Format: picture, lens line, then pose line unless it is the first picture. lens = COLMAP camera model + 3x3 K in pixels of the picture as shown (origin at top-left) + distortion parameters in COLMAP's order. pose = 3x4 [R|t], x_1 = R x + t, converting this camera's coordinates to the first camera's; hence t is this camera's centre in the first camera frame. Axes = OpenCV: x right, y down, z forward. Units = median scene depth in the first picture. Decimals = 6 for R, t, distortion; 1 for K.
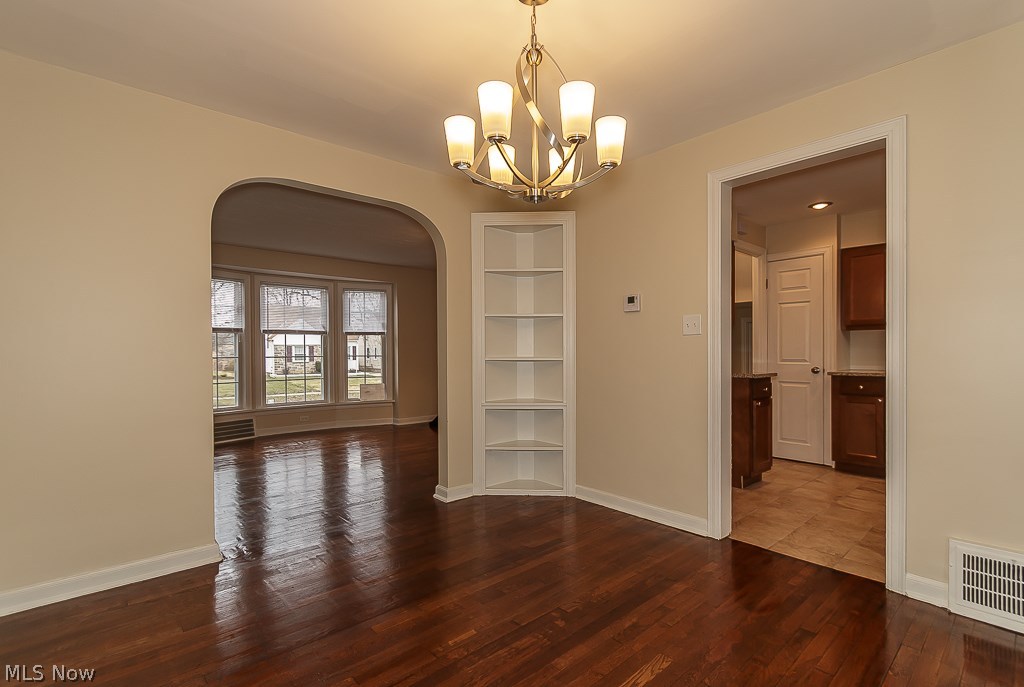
lens RADIAL K [[489.8, 0, 510.8], [0, 489.8, 347.8], [0, 0, 1]] dist [0.003419, 0.000203]
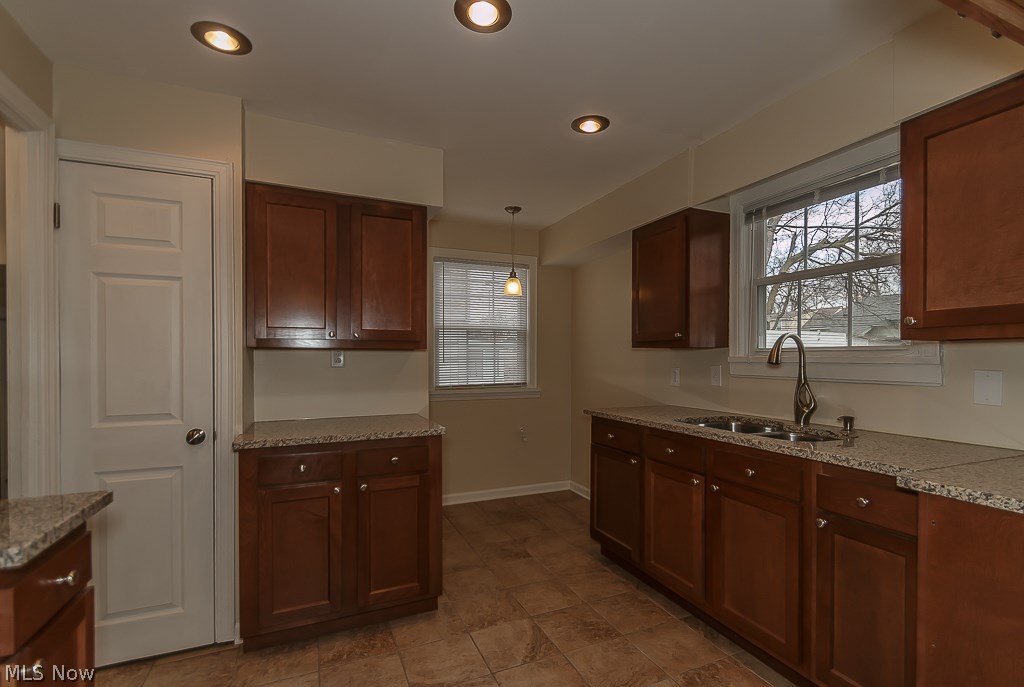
lens RADIAL K [[489.8, 0, 513.6], [0, 489.8, 360.0], [0, 0, 1]] dist [0.003419, 0.000203]
pose [[0.324935, -0.003680, 0.945729, 0.304220], [0.013029, 0.999915, -0.000585, -0.019027], [-0.945646, 0.012512, 0.324956, 0.596349]]
